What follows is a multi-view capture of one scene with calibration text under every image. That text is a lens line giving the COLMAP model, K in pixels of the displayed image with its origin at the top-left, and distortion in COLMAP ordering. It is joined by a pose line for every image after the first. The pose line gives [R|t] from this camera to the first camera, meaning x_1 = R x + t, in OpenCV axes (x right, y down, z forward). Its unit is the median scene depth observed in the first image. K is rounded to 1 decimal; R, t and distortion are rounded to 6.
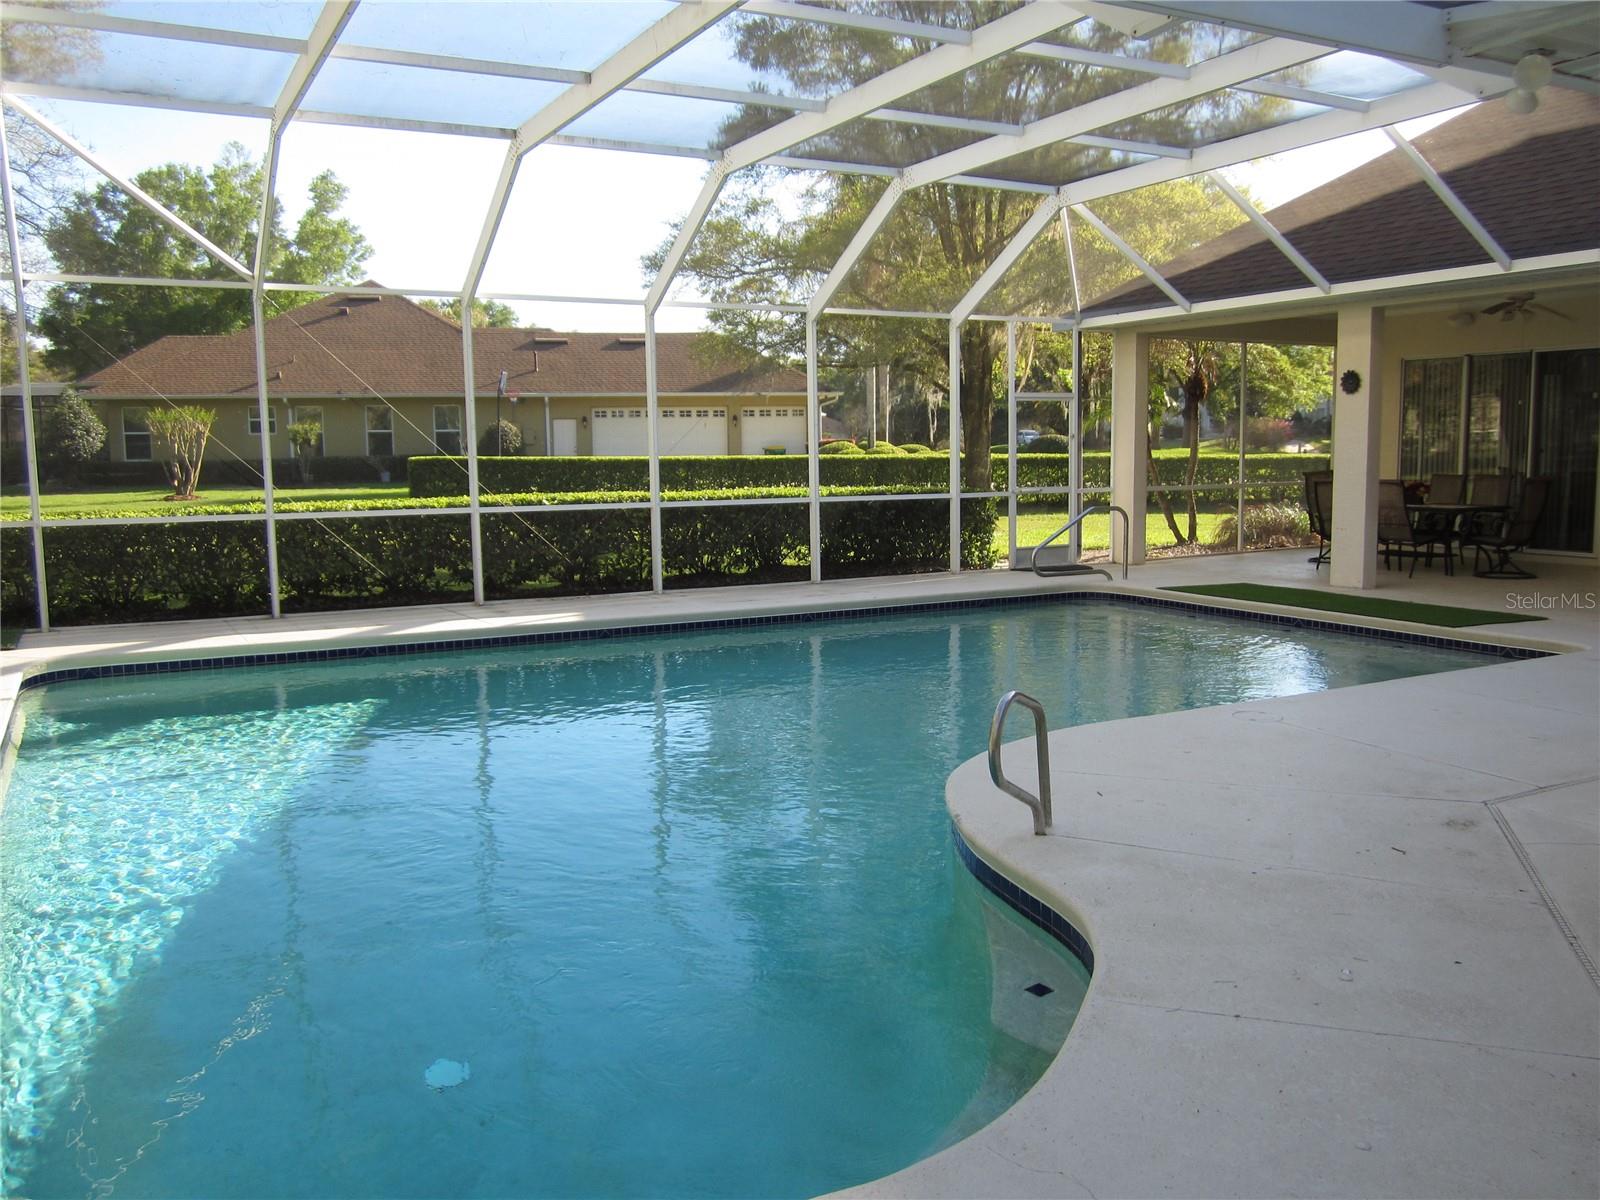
lens RADIAL K [[1320.6, 0, 800.0], [0, 1320.6, 600.0], [0, 0, 1]] dist [0.000046, 0.000946]
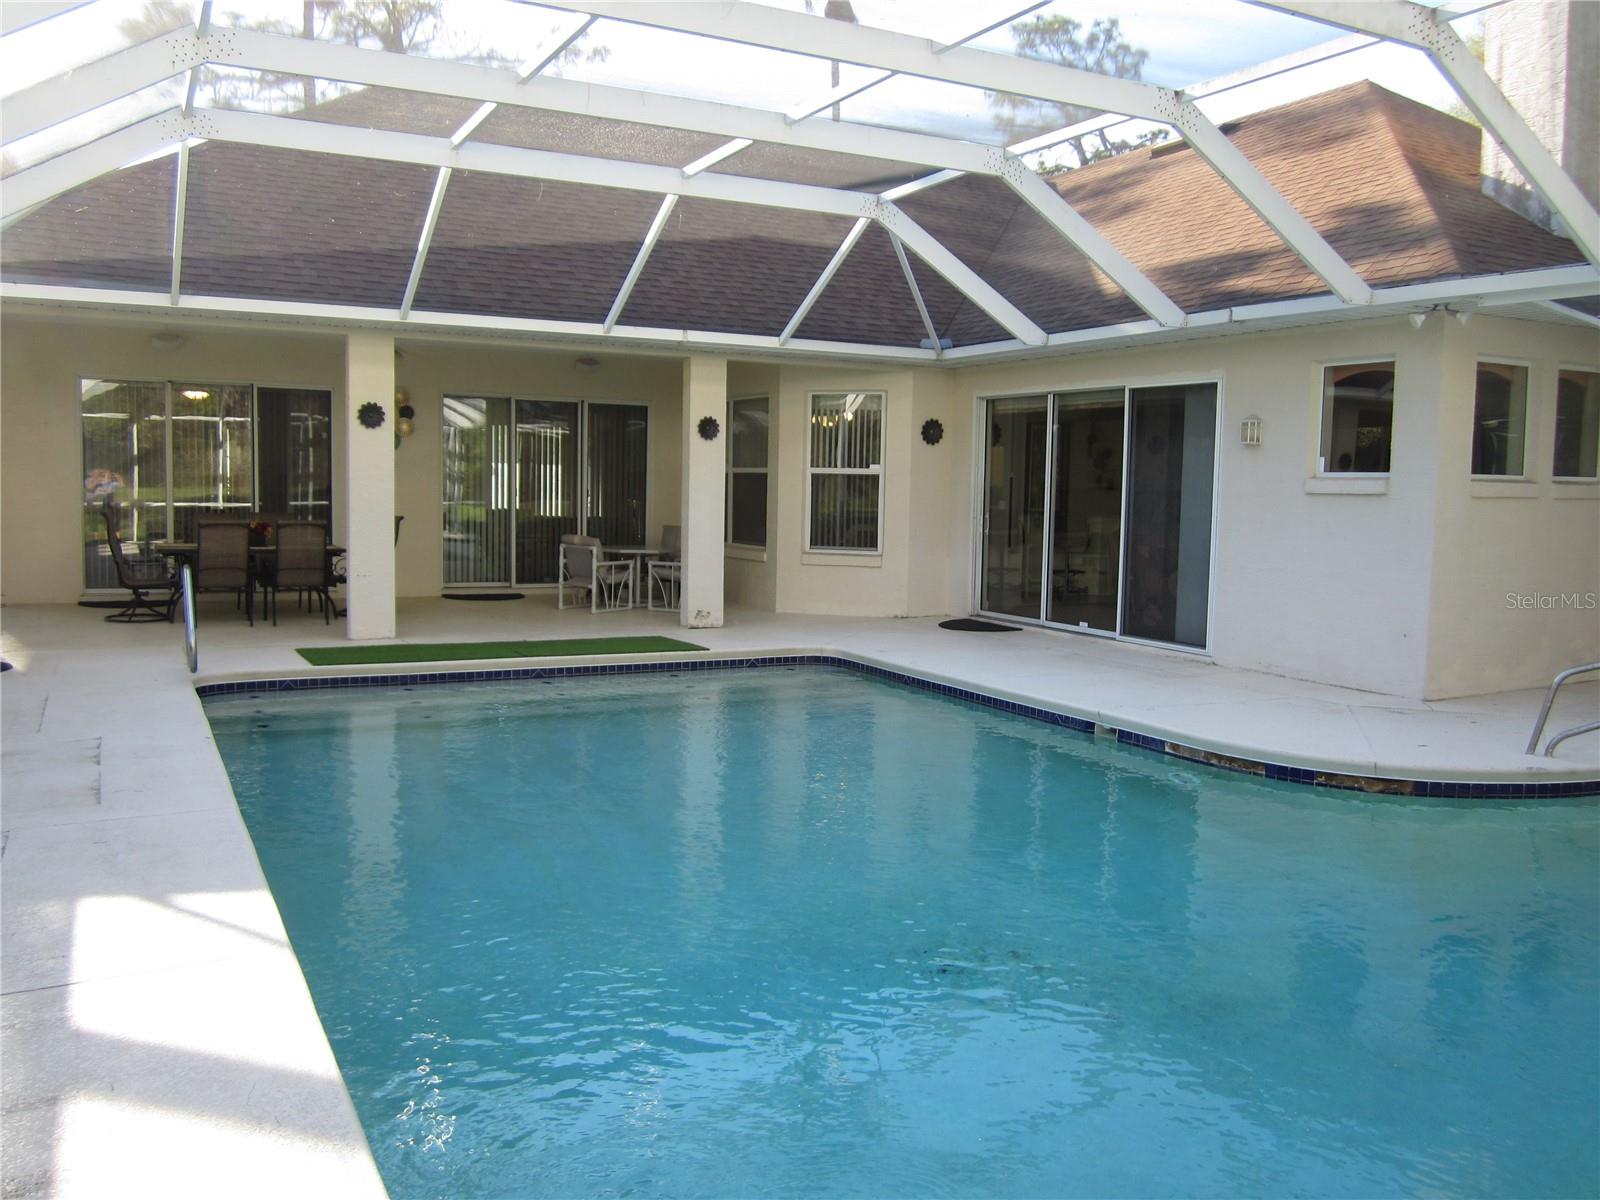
lens RADIAL K [[1320.6, 0, 800.0], [0, 1320.6, 600.0], [0, 0, 1]] dist [0.000046, 0.000946]
pose [[0.008215, -0.083875, 0.996442, -0.507040], [0.099097, 0.991639, 0.082654, -0.084100], [-0.995044, 0.098065, 0.016458, 0.702368]]
